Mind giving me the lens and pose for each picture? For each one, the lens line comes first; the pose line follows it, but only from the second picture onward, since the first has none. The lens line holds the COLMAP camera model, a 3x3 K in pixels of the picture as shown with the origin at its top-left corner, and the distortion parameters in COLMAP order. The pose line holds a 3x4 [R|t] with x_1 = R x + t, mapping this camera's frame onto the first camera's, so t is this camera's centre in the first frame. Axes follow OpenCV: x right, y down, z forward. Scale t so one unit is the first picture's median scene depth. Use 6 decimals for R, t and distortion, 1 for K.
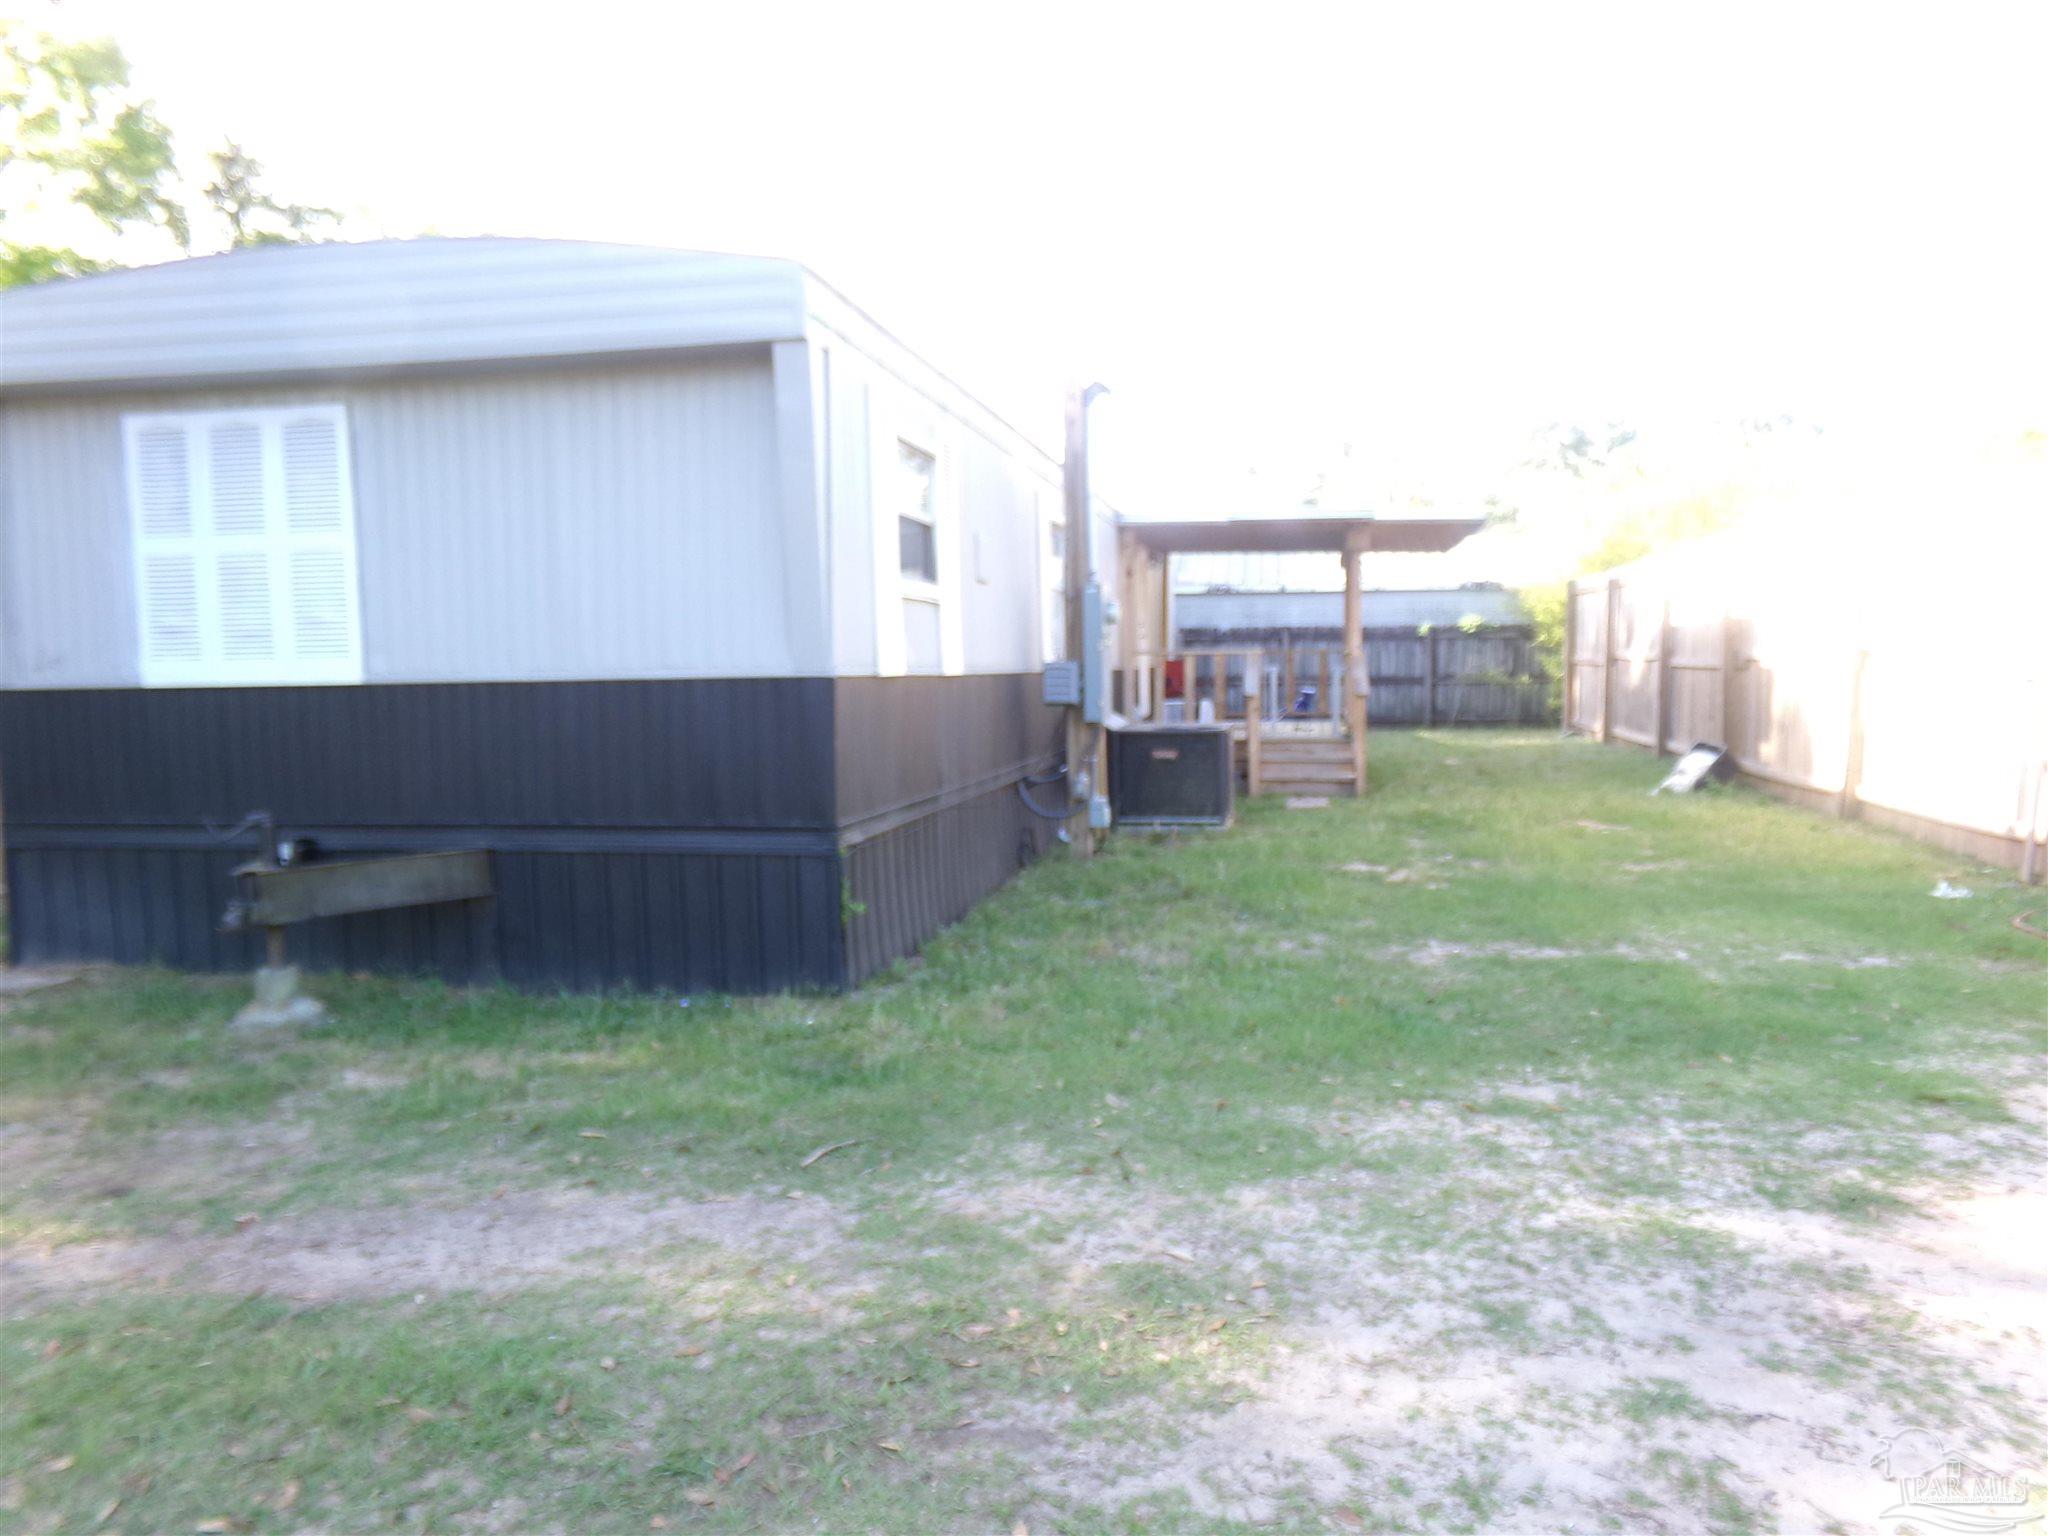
lens RADIAL K [[1438.4, 0, 1024.0], [0, 1438.4, 768.0], [0, 0, 1]] dist [0.030273, 0.000529]
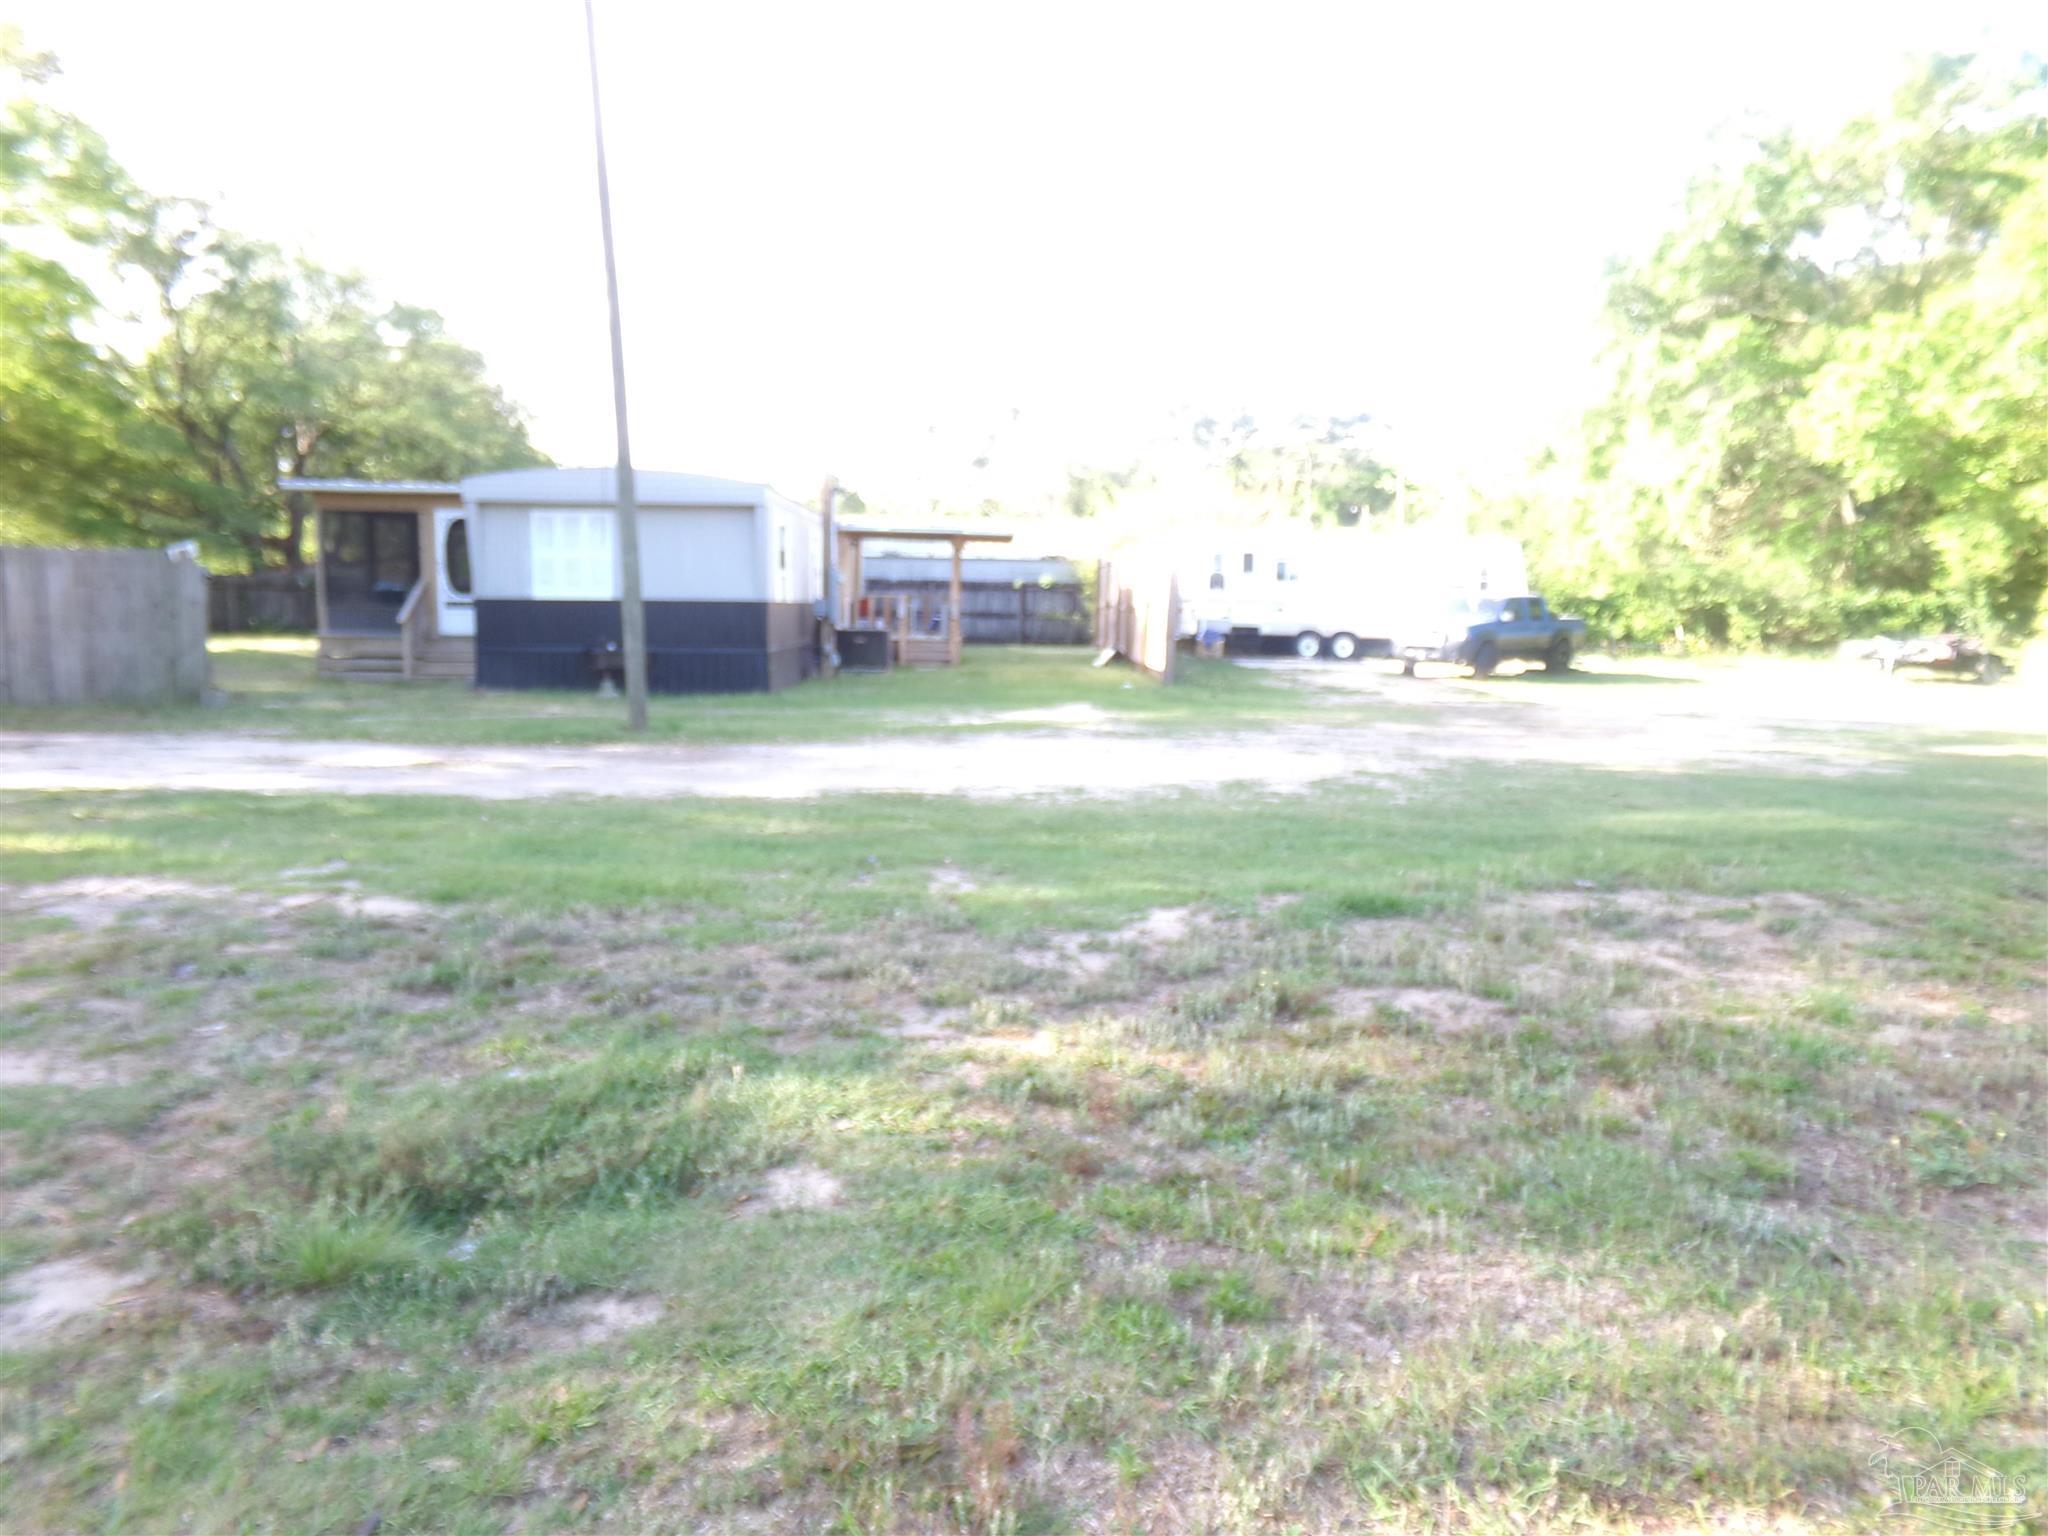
lens RADIAL K [[1428.9, 0, 1024.0], [0, 1428.9, 768.0], [0, 0, 1]] dist [-0.006826, -0.001957]
pose [[0.975554, 0.001069, 0.219756, -0.113898], [-0.010399, 0.999093, 0.041304, 0.074970], [-0.219512, -0.042579, 0.974680, -0.987320]]
